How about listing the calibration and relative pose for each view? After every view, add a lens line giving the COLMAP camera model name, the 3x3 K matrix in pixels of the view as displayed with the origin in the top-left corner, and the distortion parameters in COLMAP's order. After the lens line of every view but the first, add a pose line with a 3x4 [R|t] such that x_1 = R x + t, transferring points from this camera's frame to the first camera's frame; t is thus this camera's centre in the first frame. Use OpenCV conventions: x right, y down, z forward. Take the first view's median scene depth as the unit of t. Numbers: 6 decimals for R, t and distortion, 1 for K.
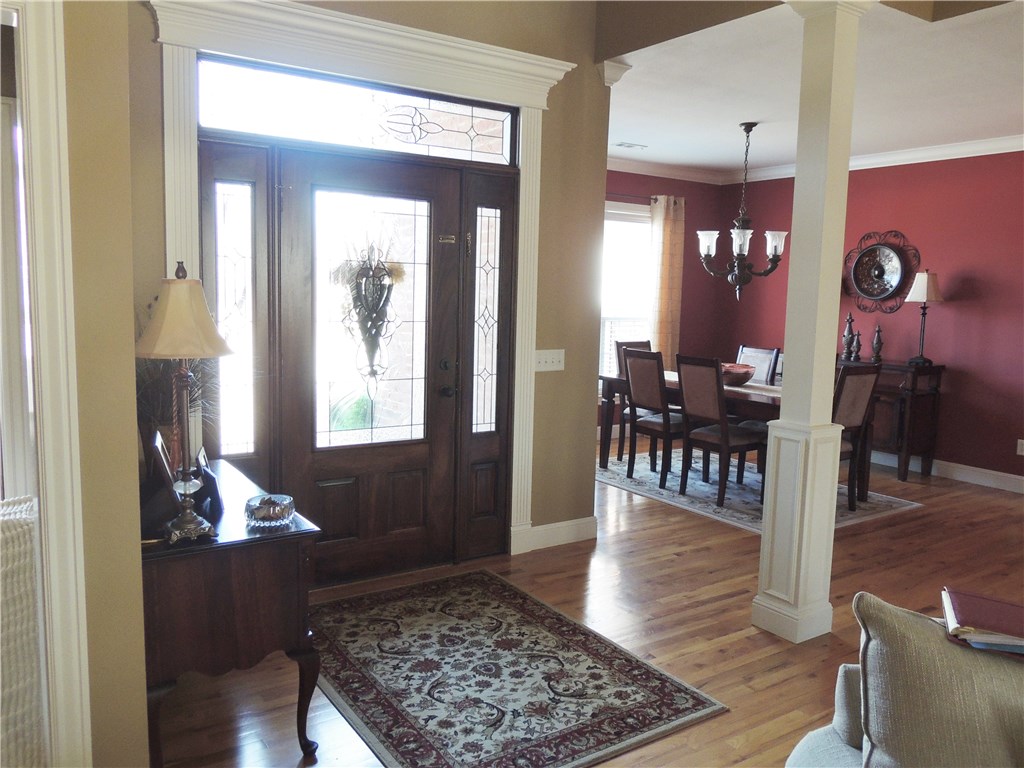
lens RADIAL K [[815.3, 0, 514.3], [0, 815.3, 381.8], [0, 0, 1]] dist [-0.007465, -0.001932]
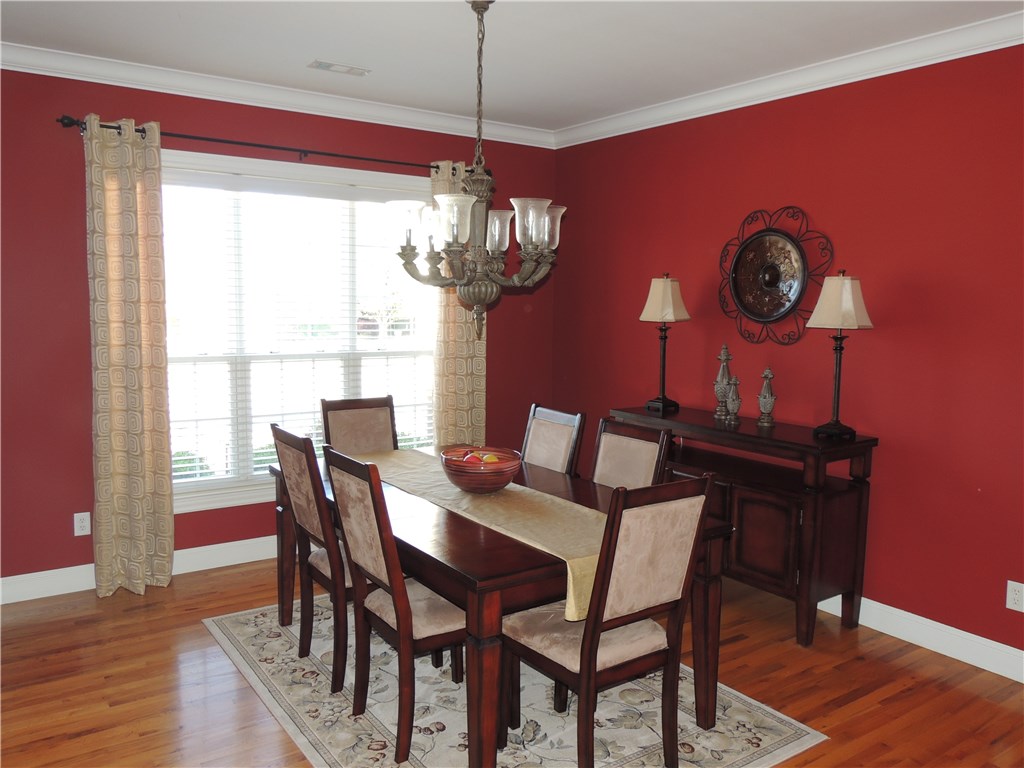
lens RADIAL K [[815.3, 0, 510.0], [0, 815.3, 385.9], [0, 0, 1]] dist [-0.007465, -0.001932]
pose [[0.999866, -0.014369, 0.007818, 0.254922], [0.014385, 0.999895, -0.001976, -0.056743], [-0.007789, 0.002088, 0.999967, 0.409043]]
